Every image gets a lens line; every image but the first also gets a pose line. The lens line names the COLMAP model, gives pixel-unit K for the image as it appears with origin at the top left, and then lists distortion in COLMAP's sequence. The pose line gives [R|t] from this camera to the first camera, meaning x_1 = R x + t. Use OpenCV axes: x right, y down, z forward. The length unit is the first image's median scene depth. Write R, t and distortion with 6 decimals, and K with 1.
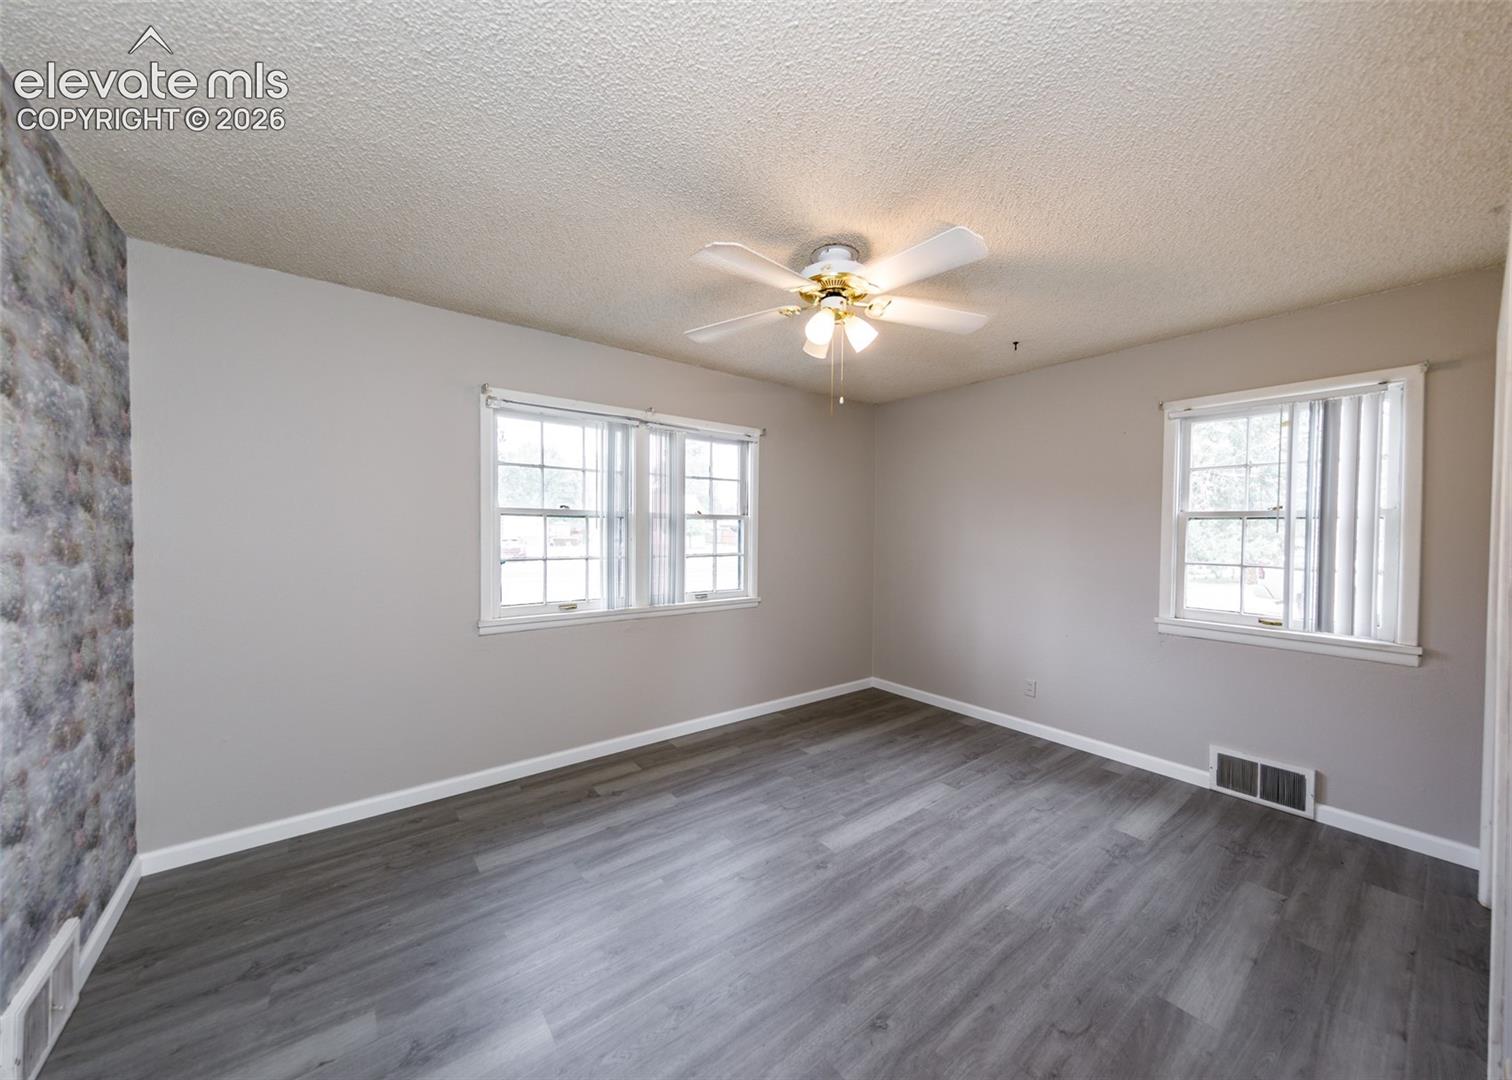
lens RADIAL K [[543.8, 0, 775.4], [0, 543.8, 542.0], [0, 0, 1]] dist [0.000972, 0.000073]
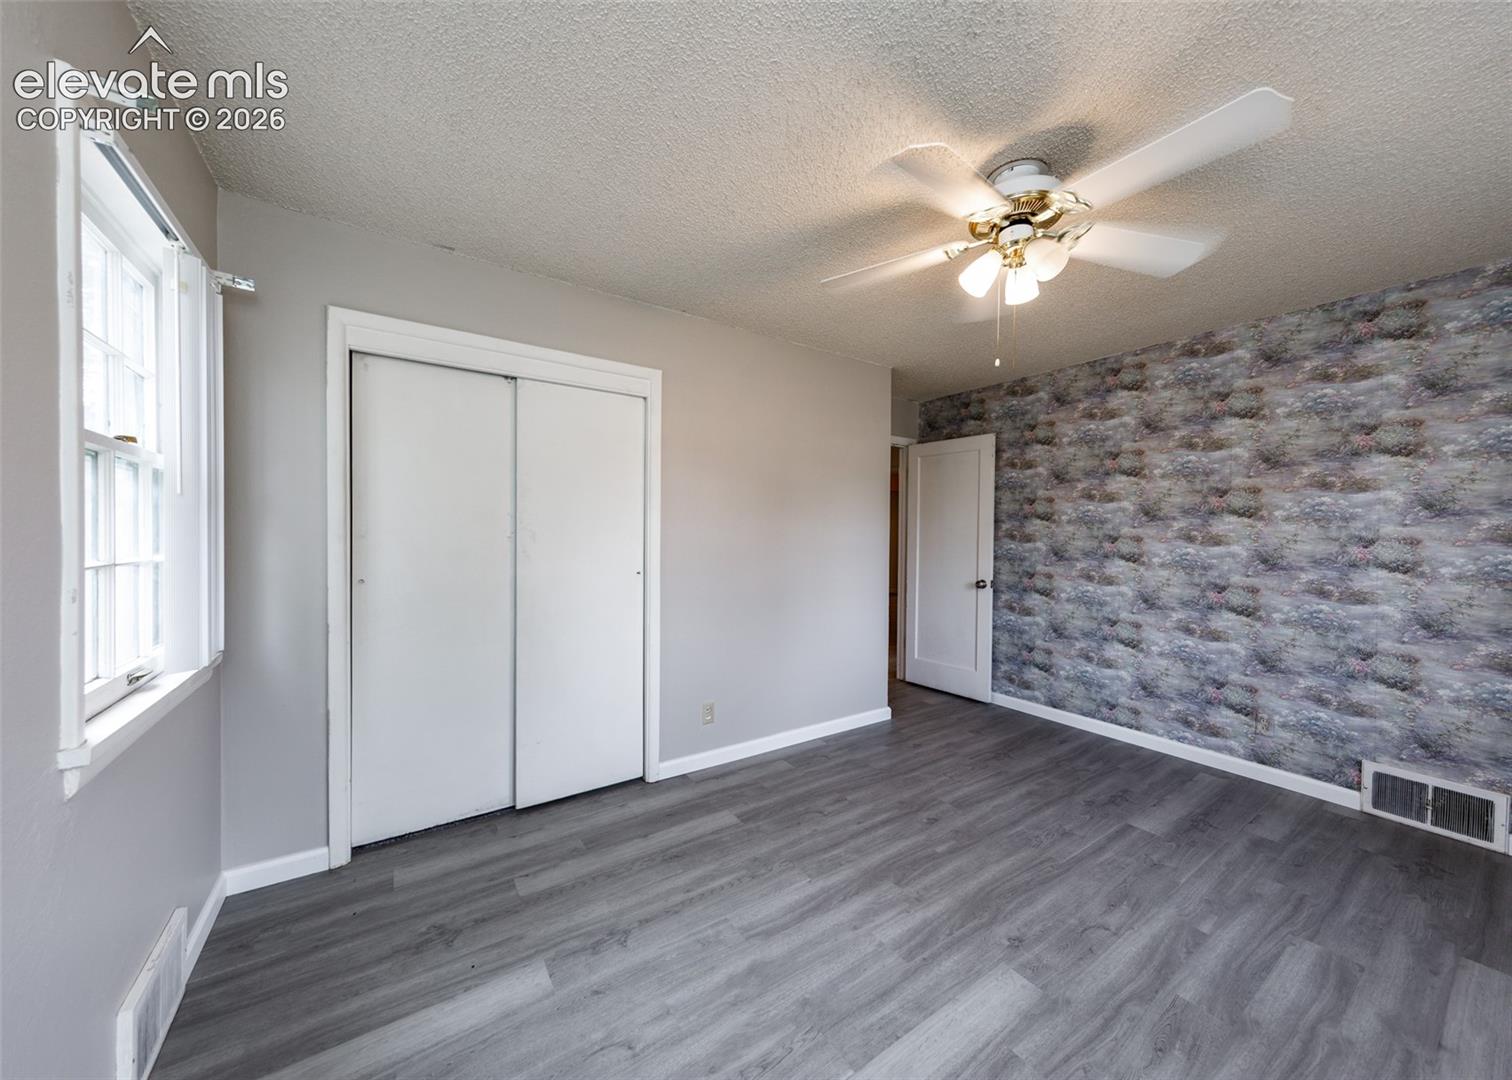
lens RADIAL K [[543.8, 0, 775.4], [0, 543.8, 542.0], [0, 0, 1]] dist [0.000972, 0.000073]
pose [[-0.998072, -0.018121, 0.059369, 0.407059], [-0.015719, 0.999049, 0.040678, -0.000081], [-0.060050, 0.039667, -0.997407, 1.845354]]
